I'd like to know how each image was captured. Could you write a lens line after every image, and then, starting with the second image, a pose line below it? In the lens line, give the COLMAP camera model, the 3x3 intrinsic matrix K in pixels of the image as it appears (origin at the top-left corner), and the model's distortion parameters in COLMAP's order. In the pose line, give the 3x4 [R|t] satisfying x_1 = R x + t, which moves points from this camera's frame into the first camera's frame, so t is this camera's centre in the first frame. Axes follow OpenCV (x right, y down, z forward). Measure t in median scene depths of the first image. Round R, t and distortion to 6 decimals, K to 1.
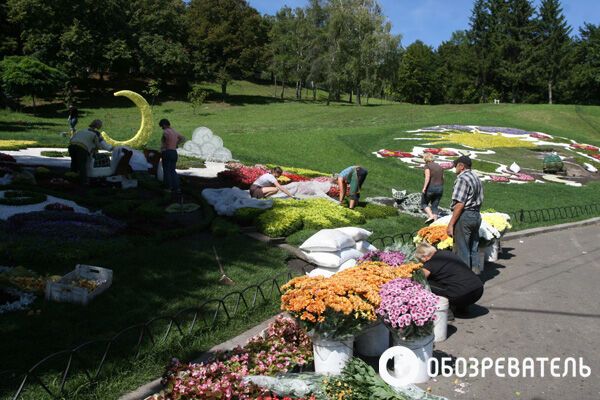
lens RADIAL K [[729.6, 0, 300.0], [0, 729.6, 200.0], [0, 0, 1]] dist [-0.015487, -0.001832]
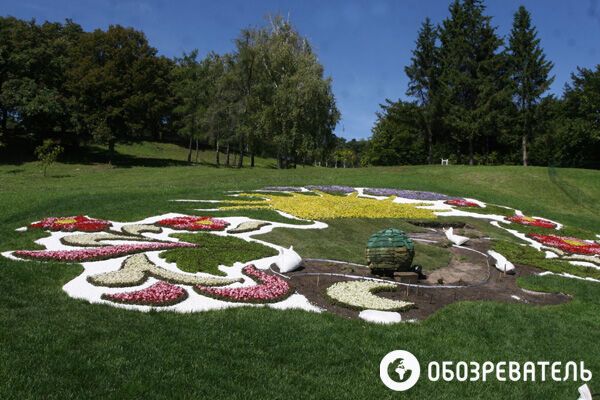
lens RADIAL K [[729.6, 0, 300.0], [0, 729.6, 200.0], [0, 0, 1]] dist [-0.015487, -0.001832]
pose [[0.999173, 0.014170, -0.038113, 0.149369], [-0.018384, 0.993472, -0.112588, -0.014971], [0.036269, 0.113195, 0.992911, 0.279968]]
